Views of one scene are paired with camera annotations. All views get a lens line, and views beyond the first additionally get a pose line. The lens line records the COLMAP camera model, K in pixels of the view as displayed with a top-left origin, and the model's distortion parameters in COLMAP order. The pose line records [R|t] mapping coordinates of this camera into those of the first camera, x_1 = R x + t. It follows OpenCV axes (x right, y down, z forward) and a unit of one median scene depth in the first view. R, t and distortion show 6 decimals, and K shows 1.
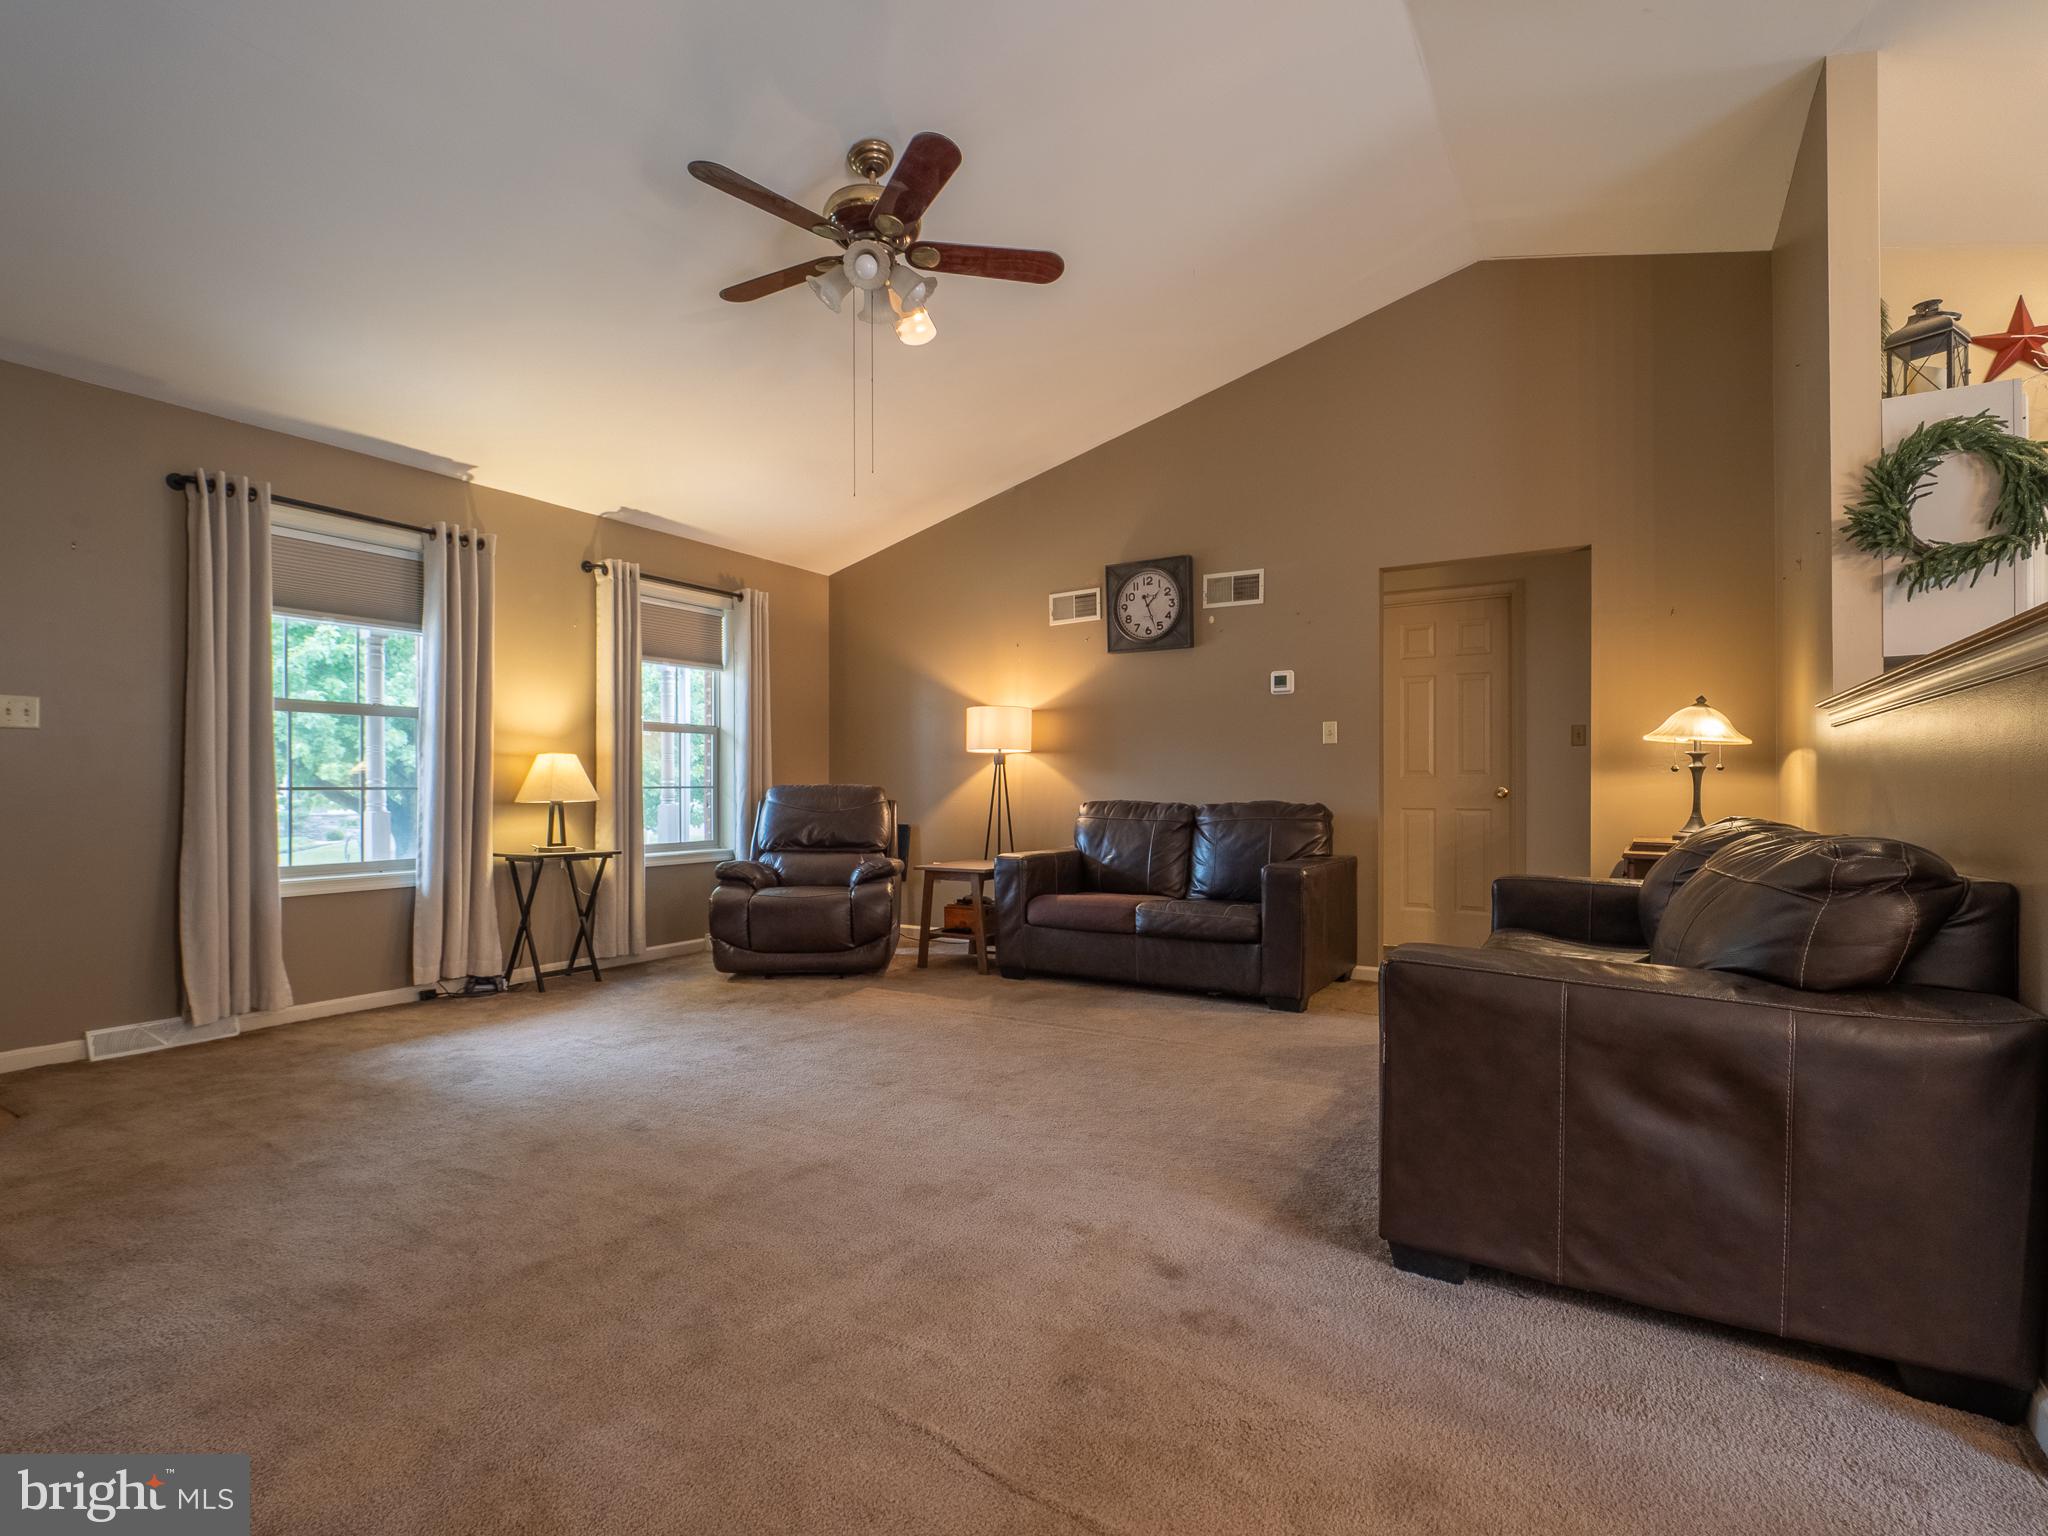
lens RADIAL K [[989.9, 0, 907.1], [0, 989.9, 797.6], [0, 0, 1]] dist [-0.000833, -0.000352]
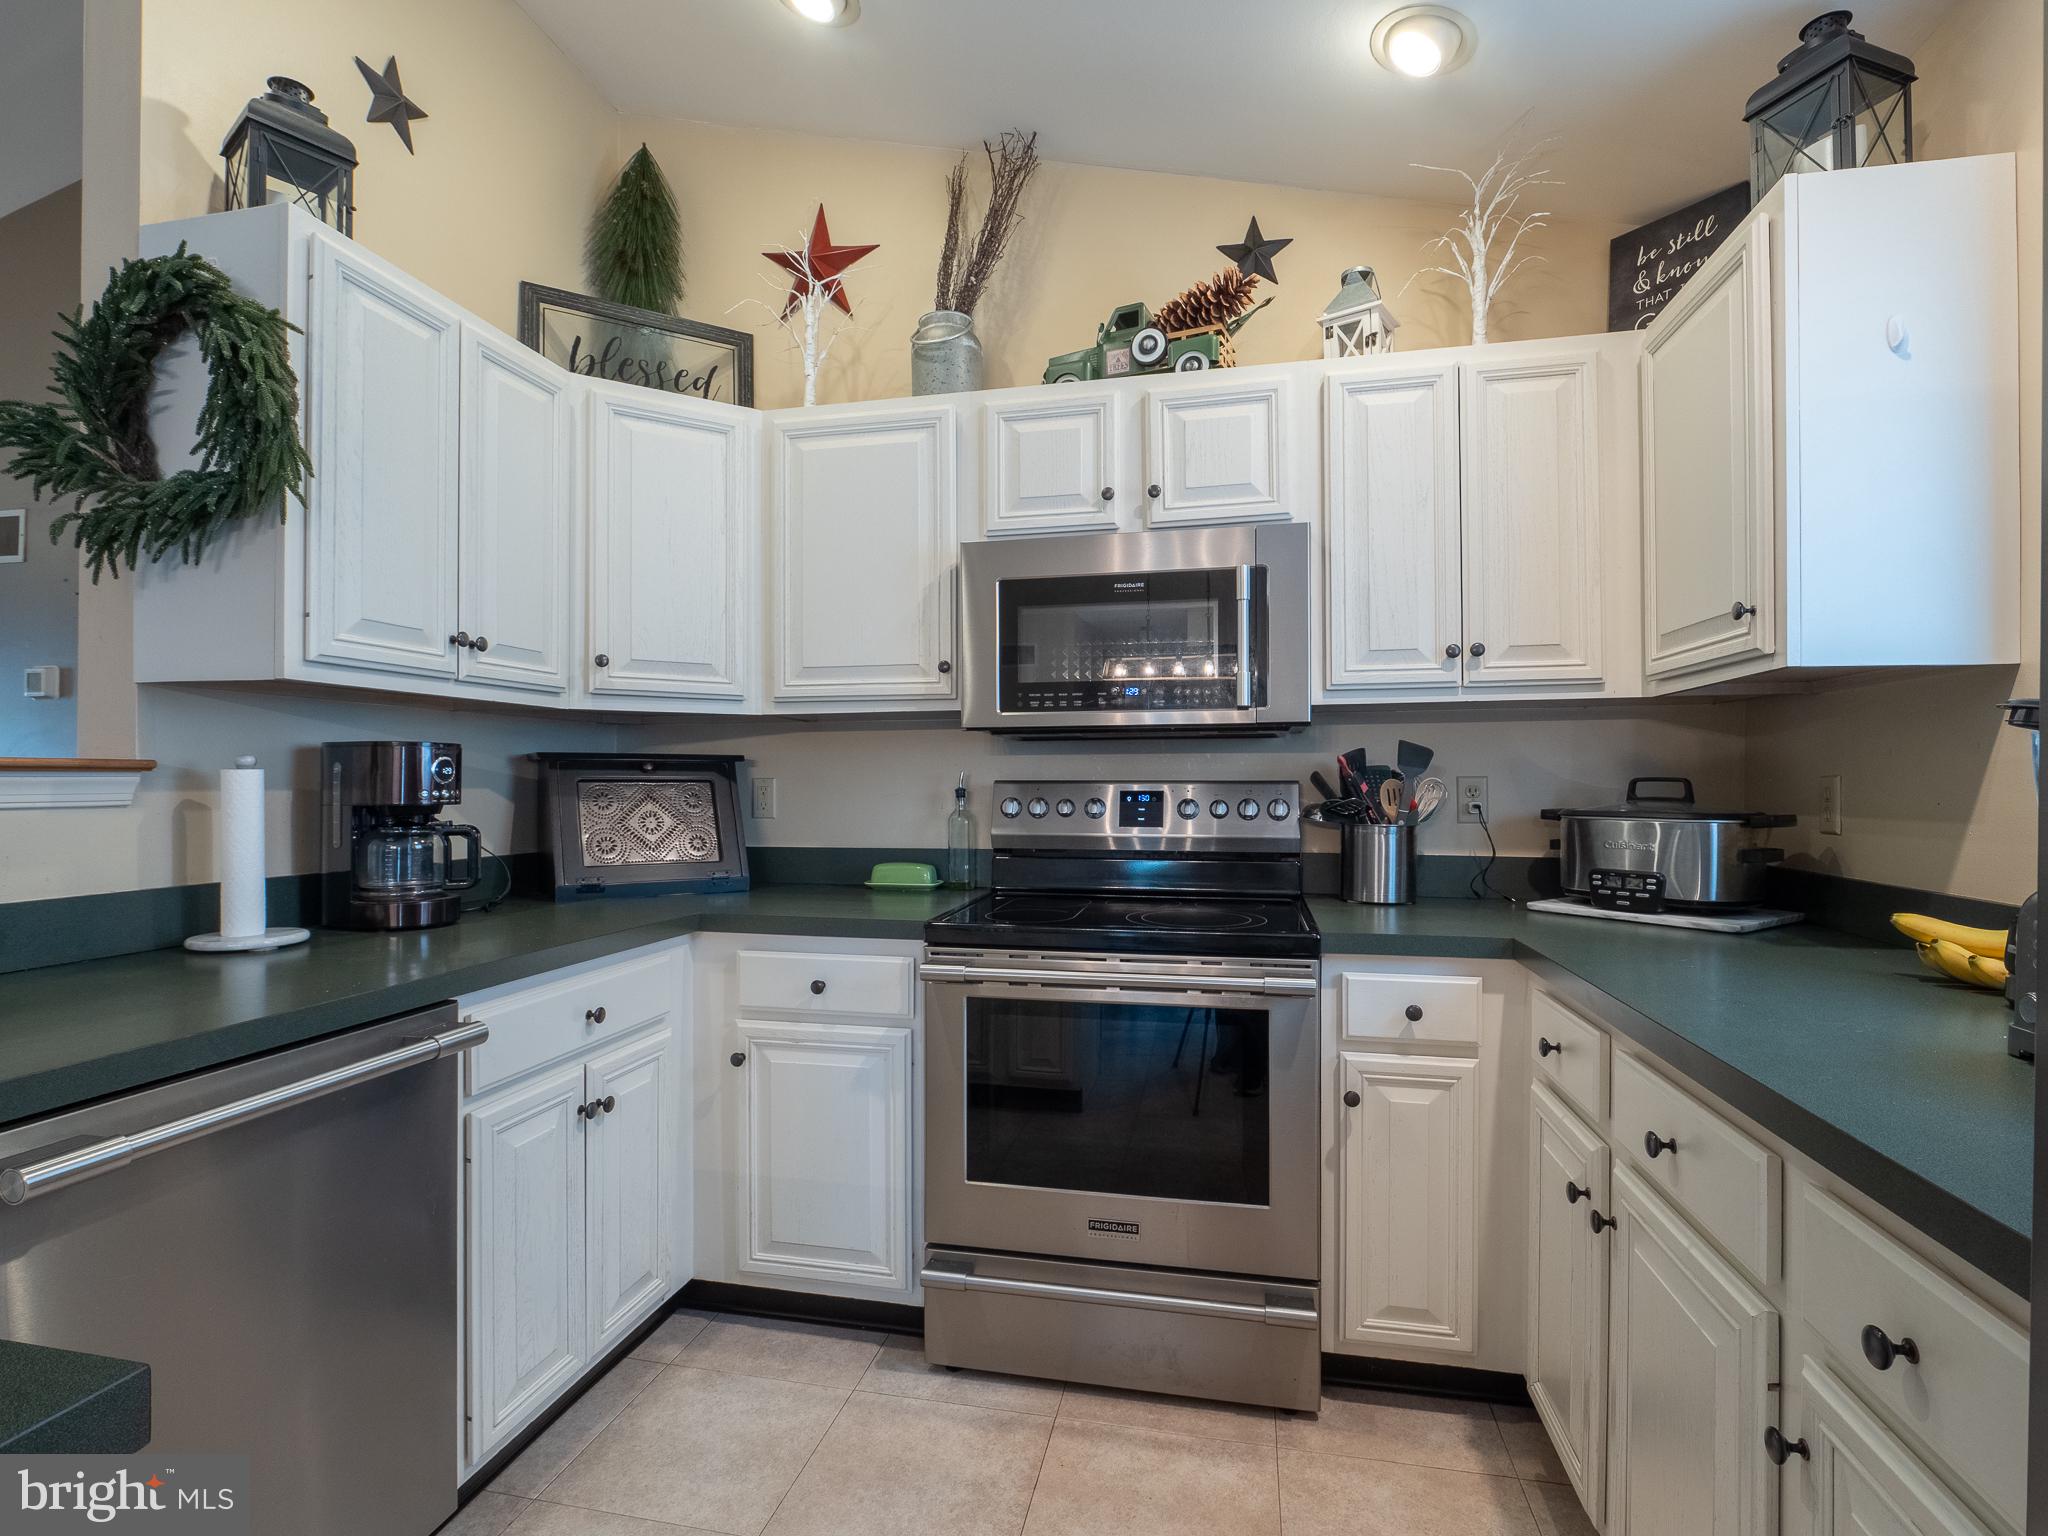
lens RADIAL K [[930.2, 0, 1024.0], [0, 930.2, 768.0], [0, 0, 1]] dist [-0.000683, -0.000697]
pose [[0.949992, 0.007425, 0.312187, 1.295645], [-0.003896, 0.999921, -0.011926, -0.089310], [-0.312251, 0.010114, 0.949946, 0.343425]]
